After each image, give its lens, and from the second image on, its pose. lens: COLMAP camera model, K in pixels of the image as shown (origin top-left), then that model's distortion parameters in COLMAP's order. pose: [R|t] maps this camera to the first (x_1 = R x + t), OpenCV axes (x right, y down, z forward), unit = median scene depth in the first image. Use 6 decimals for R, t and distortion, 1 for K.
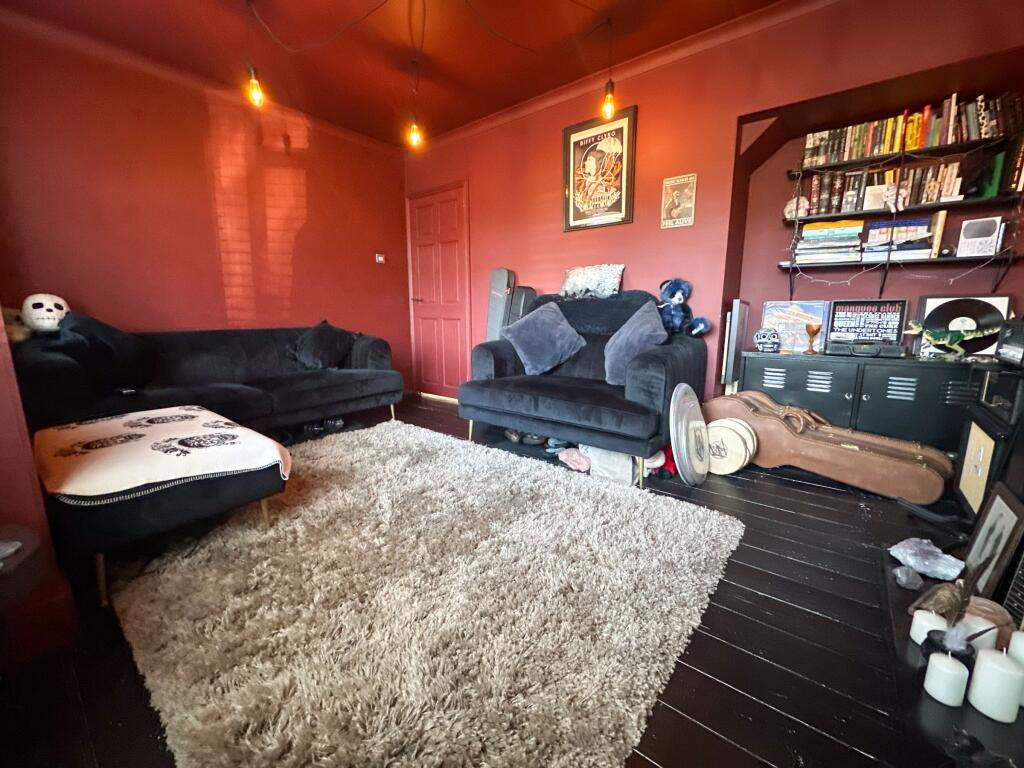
lens RADIAL K [[406.8, 0, 512.0], [0, 406.8, 384.0], [0, 0, 1]] dist [-0.001800, -0.000124]
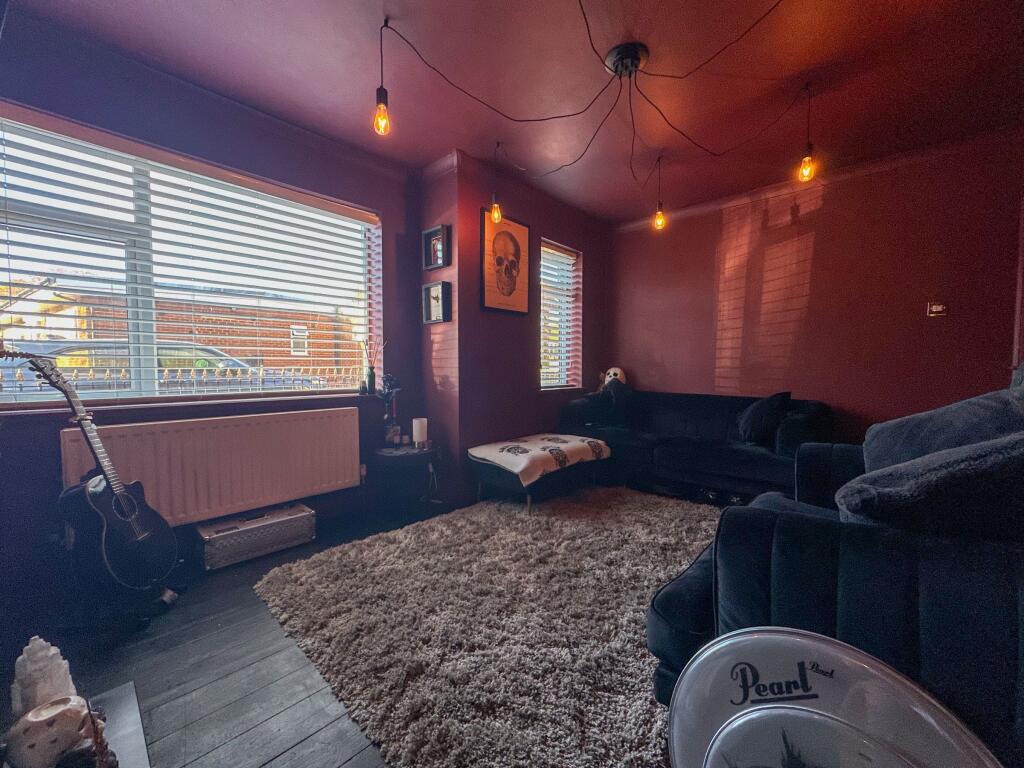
lens RADIAL K [[420.2, 0, 512.0], [0, 420.2, 384.0], [0, 0, 1]] dist [-0.001007, -0.000086]
pose [[-0.073944, 0.042928, -0.996338, 0.553847], [-0.181738, 0.981763, 0.055788, -0.126245], [0.980563, 0.185197, -0.064794, 0.498191]]
